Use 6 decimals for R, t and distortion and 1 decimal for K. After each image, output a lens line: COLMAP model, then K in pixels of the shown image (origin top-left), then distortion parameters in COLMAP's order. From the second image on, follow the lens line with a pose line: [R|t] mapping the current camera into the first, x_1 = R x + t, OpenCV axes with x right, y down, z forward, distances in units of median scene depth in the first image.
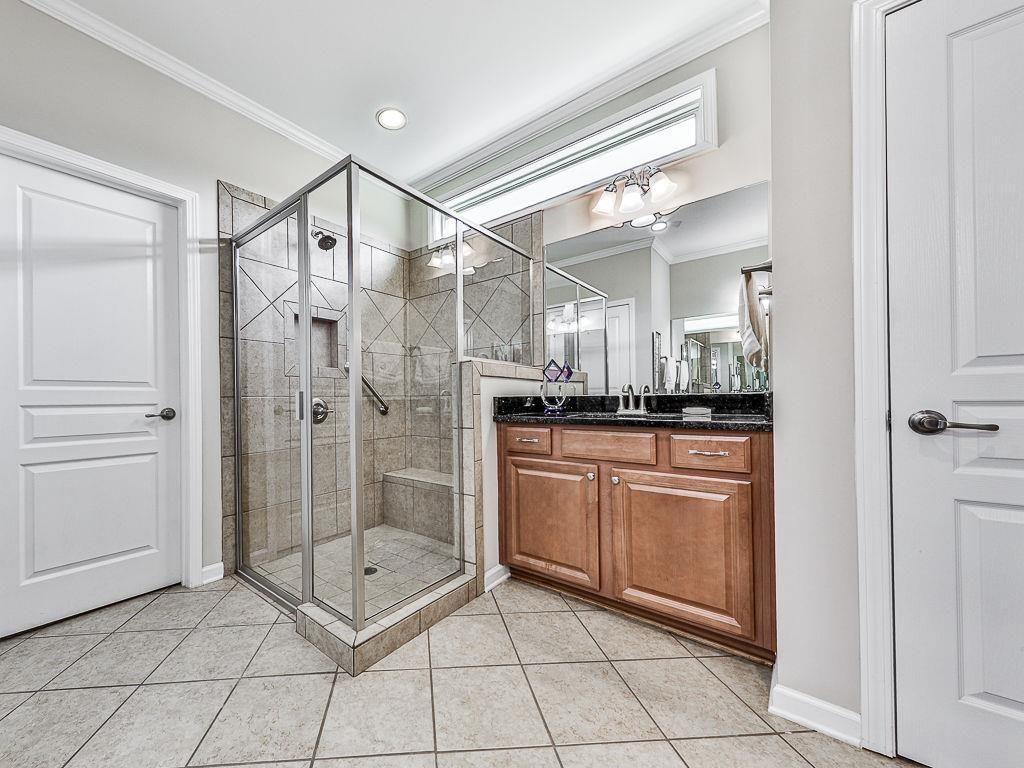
lens RADIAL K [[393.1, 0, 455.6], [0, 393.1, 400.2], [0, 0, 1]] dist [0.000241, -0.000059]
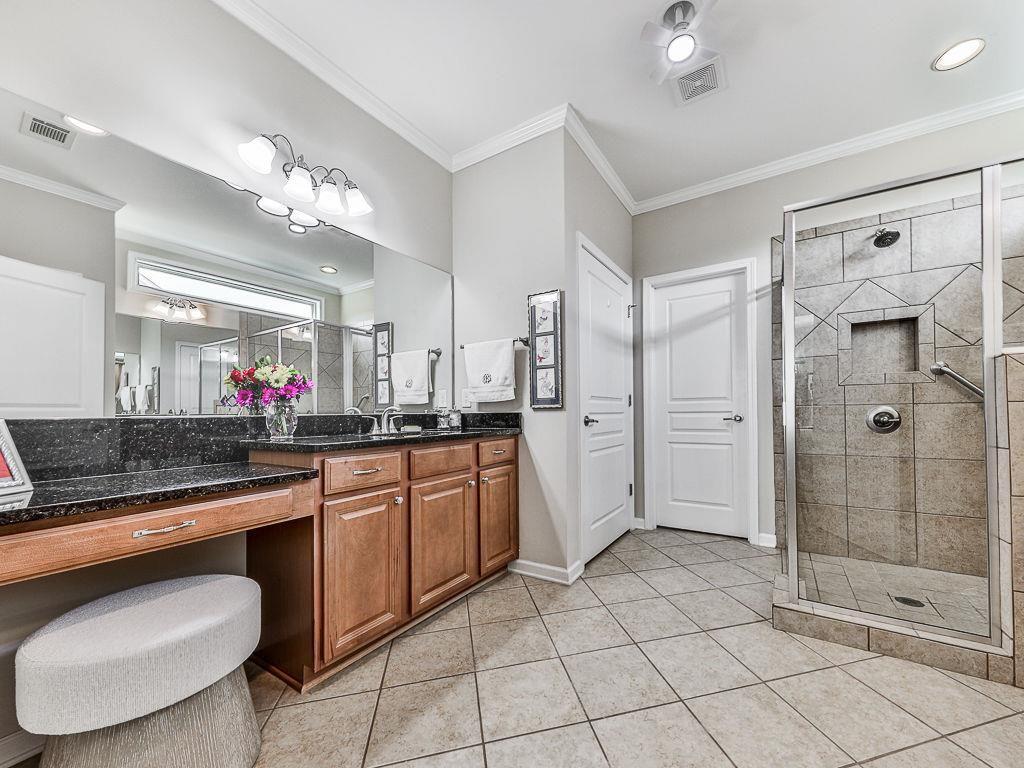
lens RADIAL K [[397.4, 0, 515.6], [0, 397.4, 410.5], [0, 0, 1]] dist [0.000945, -0.000185]
pose [[0.105429, 0.004072, -0.994419, 0.613439], [0.004296, 0.999980, 0.004551, -0.003676], [0.994418, -0.004752, 0.105409, 0.027902]]
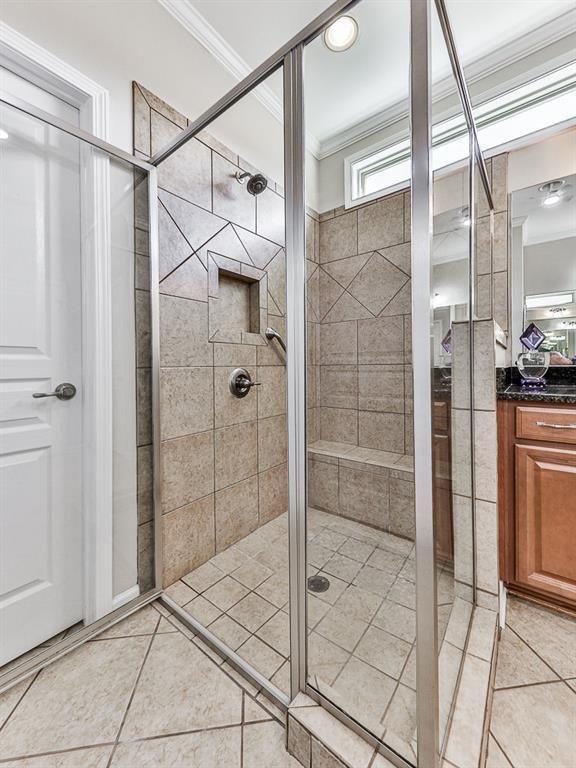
lens RADIAL K [[298.0, 0, 292.0], [0, 298.0, 366.7], [0, 0, 1]] dist [0.000945, -0.000185]
pose [[0.998992, 0.000335, 0.044894, -0.328615], [-0.000270, 0.999999, -0.001443, -0.009512], [-0.044894, 0.001429, 0.998991, 0.418980]]
